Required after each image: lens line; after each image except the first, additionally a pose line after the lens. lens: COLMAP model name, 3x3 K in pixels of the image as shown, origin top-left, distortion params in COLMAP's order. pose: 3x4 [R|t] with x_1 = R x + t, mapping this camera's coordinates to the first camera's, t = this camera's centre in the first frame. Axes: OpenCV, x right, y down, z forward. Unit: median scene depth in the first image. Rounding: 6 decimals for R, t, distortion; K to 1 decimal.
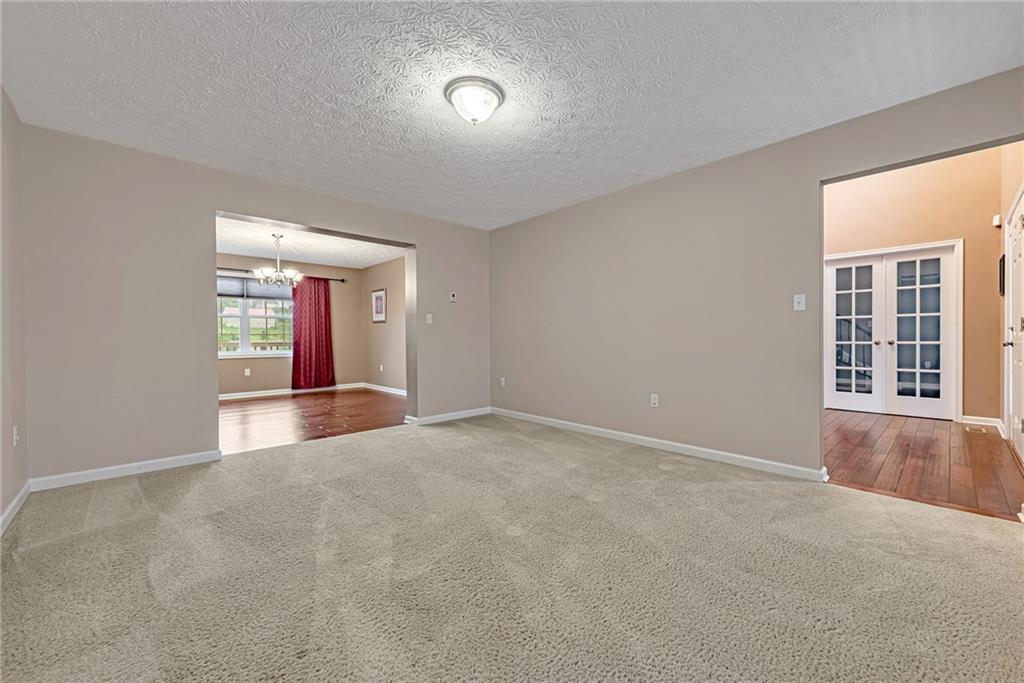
lens RADIAL K [[406.8, 0, 519.1], [0, 406.8, 339.6], [0, 0, 1]] dist [0.004469, -0.000449]
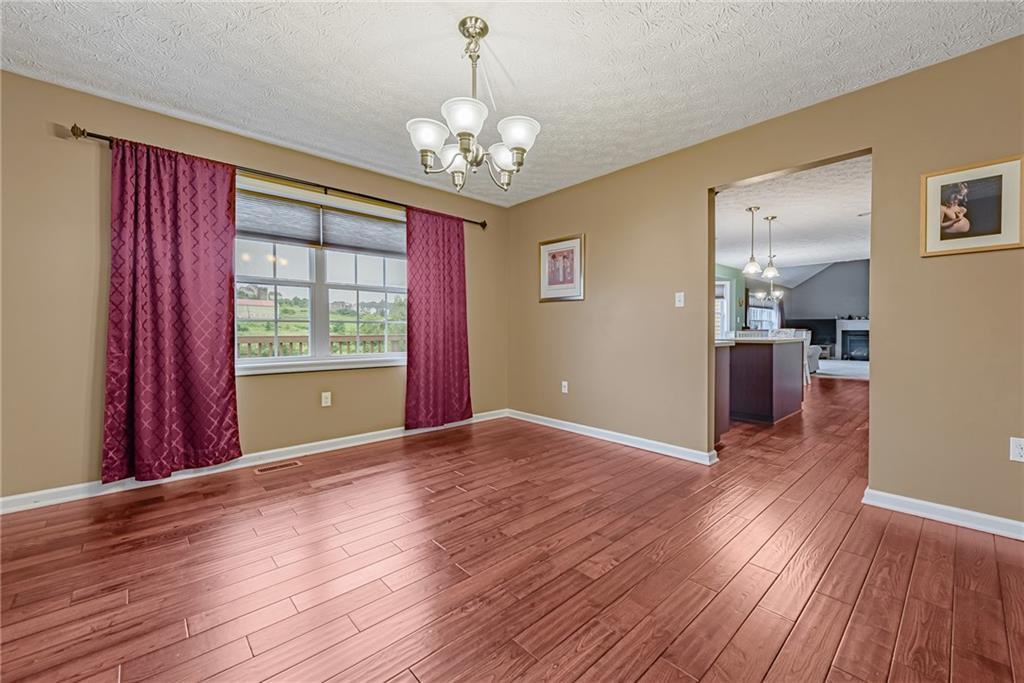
lens RADIAL K [[406.8, 0, 513.2], [0, 406.8, 330.8], [0, 0, 1]] dist [0.004469, -0.000449]
pose [[0.999782, 0.000847, 0.020857, -0.424951], [-0.000623, 0.999942, -0.010742, 0.003702], [-0.020865, 0.010727, 0.999725, 0.477200]]
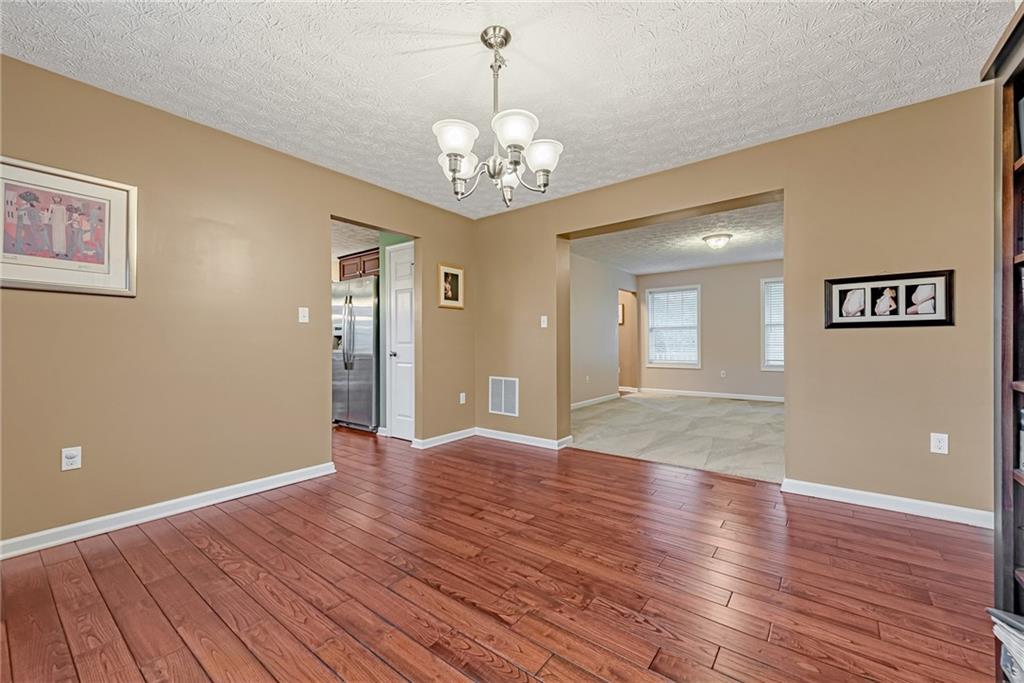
lens RADIAL K [[406.8, 0, 521.0], [0, 406.8, 342.7], [0, 0, 1]] dist [0.004469, -0.000449]
pose [[-0.205999, 0.004897, 0.978540, -0.685786], [0.018464, 0.999829, -0.001116, -0.001322], [-0.978378, 0.017838, -0.206054, 0.768250]]
